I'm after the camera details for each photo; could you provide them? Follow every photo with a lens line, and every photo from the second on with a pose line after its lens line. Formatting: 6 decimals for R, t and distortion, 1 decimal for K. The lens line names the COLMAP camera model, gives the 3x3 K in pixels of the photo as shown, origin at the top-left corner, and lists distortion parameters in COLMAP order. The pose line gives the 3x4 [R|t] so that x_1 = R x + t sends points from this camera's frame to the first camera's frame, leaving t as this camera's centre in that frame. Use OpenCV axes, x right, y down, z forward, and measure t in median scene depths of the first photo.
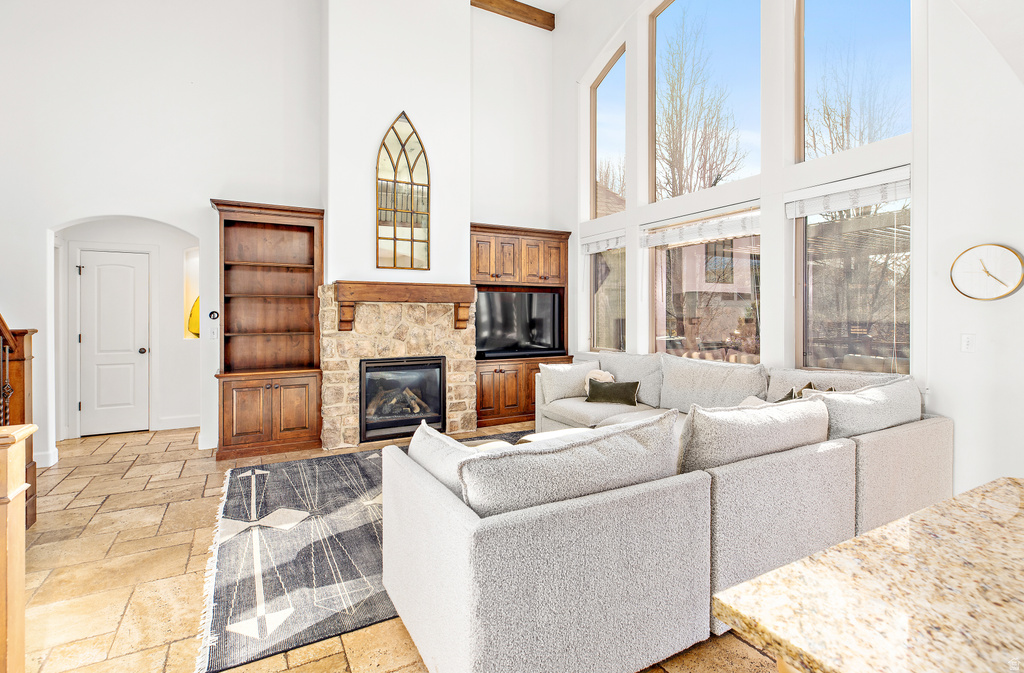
lens RADIAL K [[488.9, 0, 520.9], [0, 488.9, 313.3], [0, 0, 1]] dist [-0.004214, -0.000716]
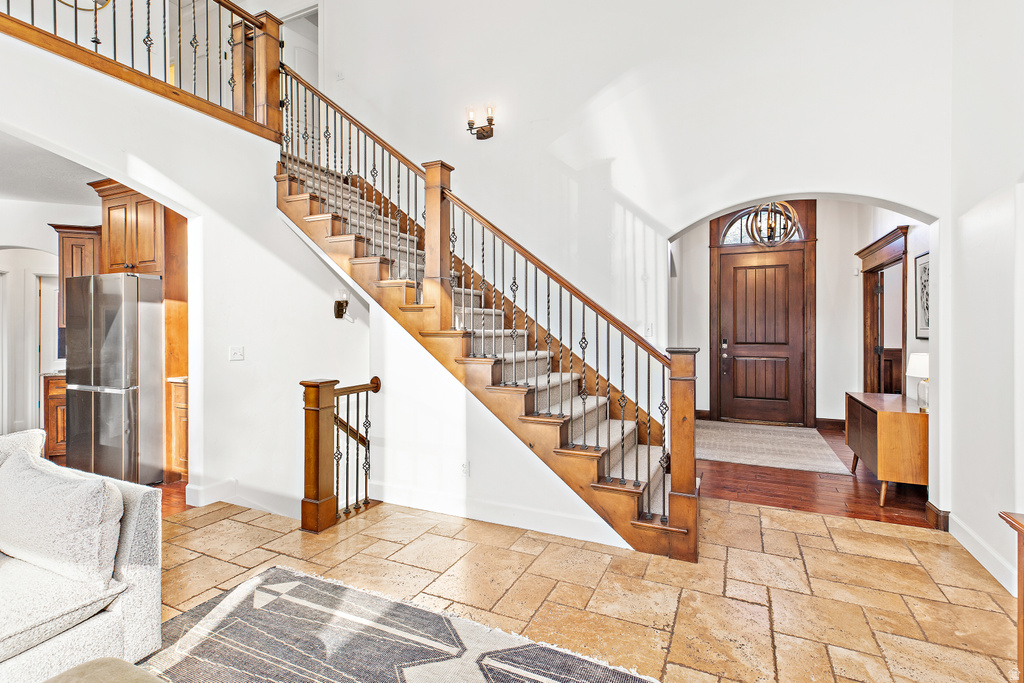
lens RADIAL K [[484.2, 0, 518.5], [0, 484.2, 328.5], [0, 0, 1]] dist [0.009196, -0.002036]
pose [[-0.813236, 0.007487, -0.581886, -0.131139], [0.006511, 0.999972, 0.003767, -0.004302], [0.581898, -0.000725, -0.813262, 0.914370]]
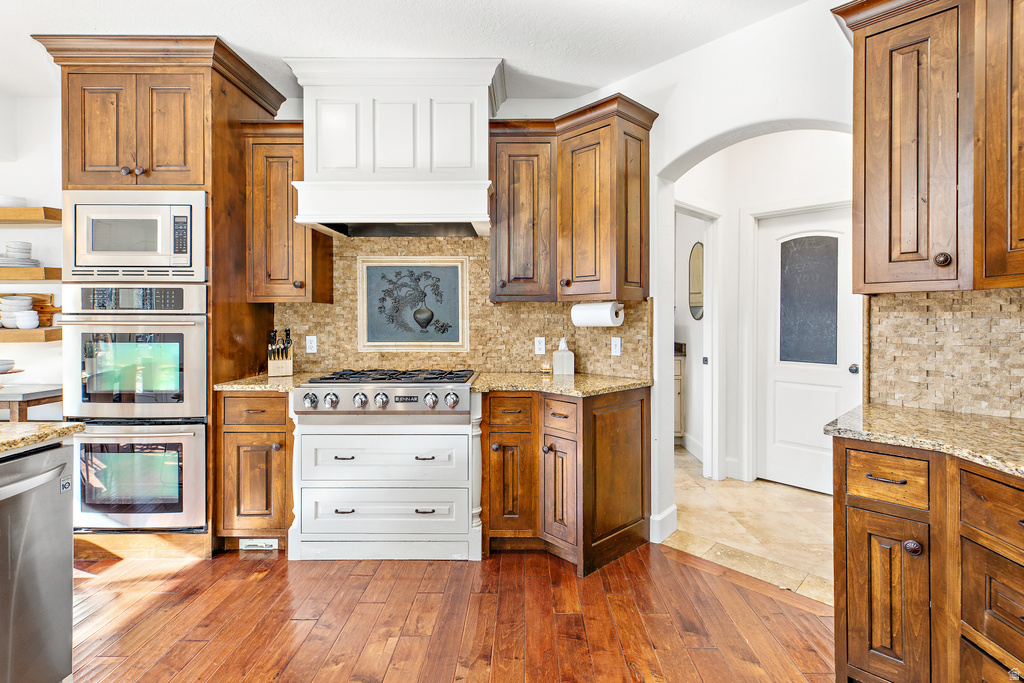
lens RADIAL K [[484.2, 0, 520.4], [0, 484.2, 318.7], [0, 0, 1]] dist [0.009196, -0.002036]
pose [[-0.867453, 0.000352, 0.497519, 0.079984], [0.000600, 1.000000, 0.000339, 0.008996], [-0.497519, 0.000593, -0.867453, 0.023983]]
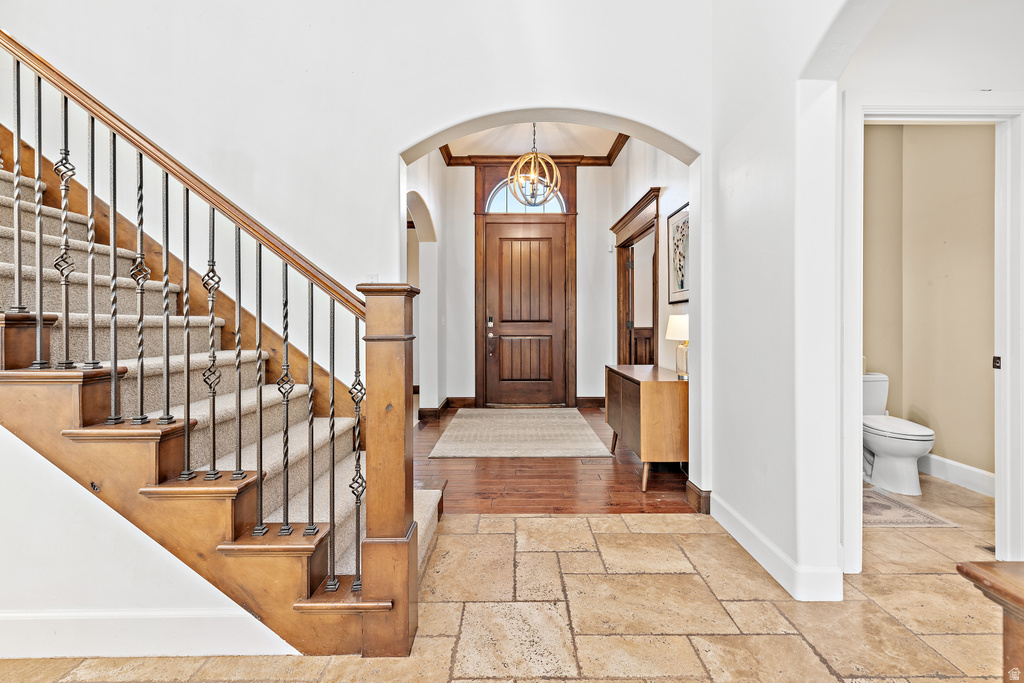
lens RADIAL K [[484.2, 0, 526.5], [0, 484.2, 319.6], [0, 0, 1]] dist [0.009196, -0.002036]
pose [[-0.477254, 0.001745, -0.878764, -0.358485], [0.004308, 0.999991, -0.000353, 0.042637], [0.878755, -0.003954, -0.477257, 0.810634]]
